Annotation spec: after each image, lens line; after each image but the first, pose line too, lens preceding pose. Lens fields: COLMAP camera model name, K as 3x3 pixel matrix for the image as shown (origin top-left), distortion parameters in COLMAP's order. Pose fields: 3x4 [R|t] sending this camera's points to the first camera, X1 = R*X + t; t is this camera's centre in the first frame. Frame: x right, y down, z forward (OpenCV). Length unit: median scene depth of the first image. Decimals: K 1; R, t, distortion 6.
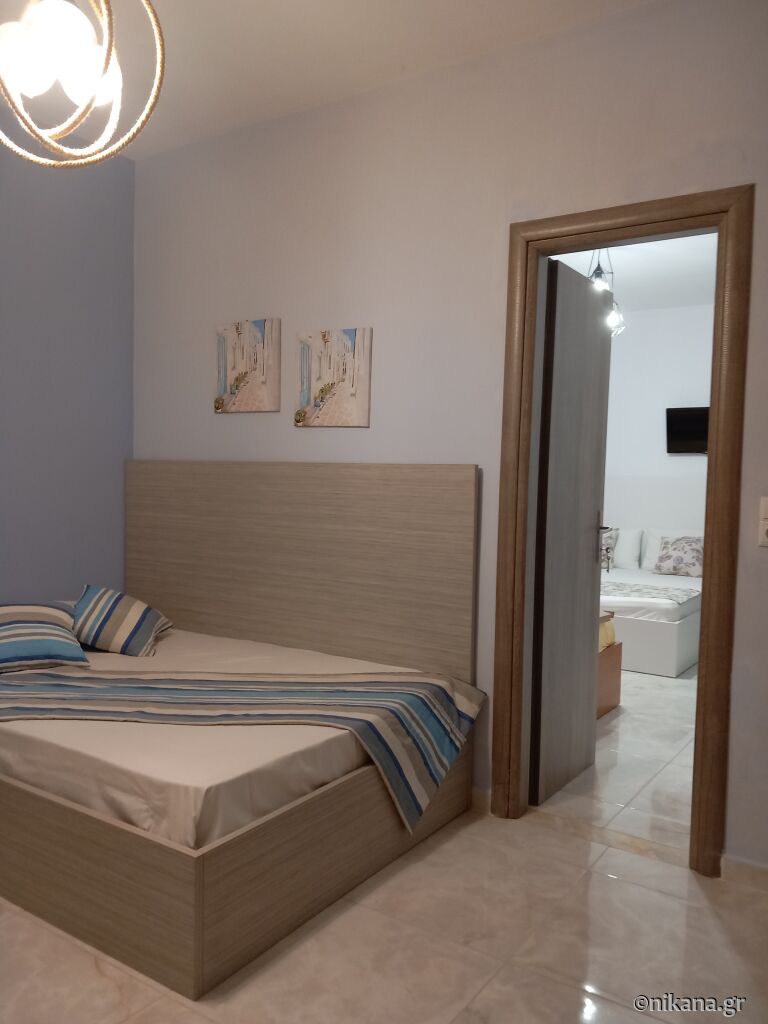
lens RADIAL K [[805.8, 0, 384.0], [0, 805.8, 512.0], [0, 0, 1]] dist [0.086258, -0.082171]
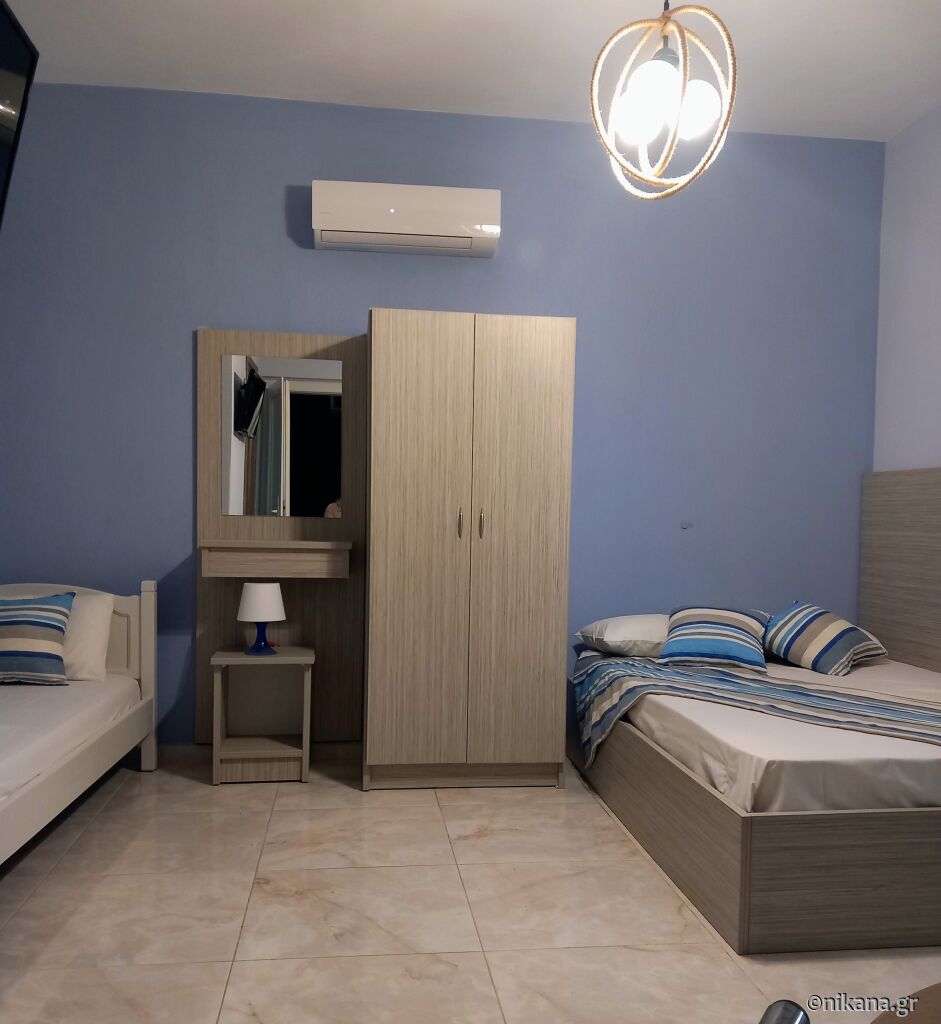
lens RADIAL K [[960.8, 0, 470.5], [0, 960.8, 512.0], [0, 0, 1]] dist [0.068086, 0.001445]
pose [[0.673521, -0.015683, -0.739002, 0.405999], [-0.028538, 0.998478, -0.047199, 0.092202], [0.738617, 0.052879, 0.672048, -0.094977]]
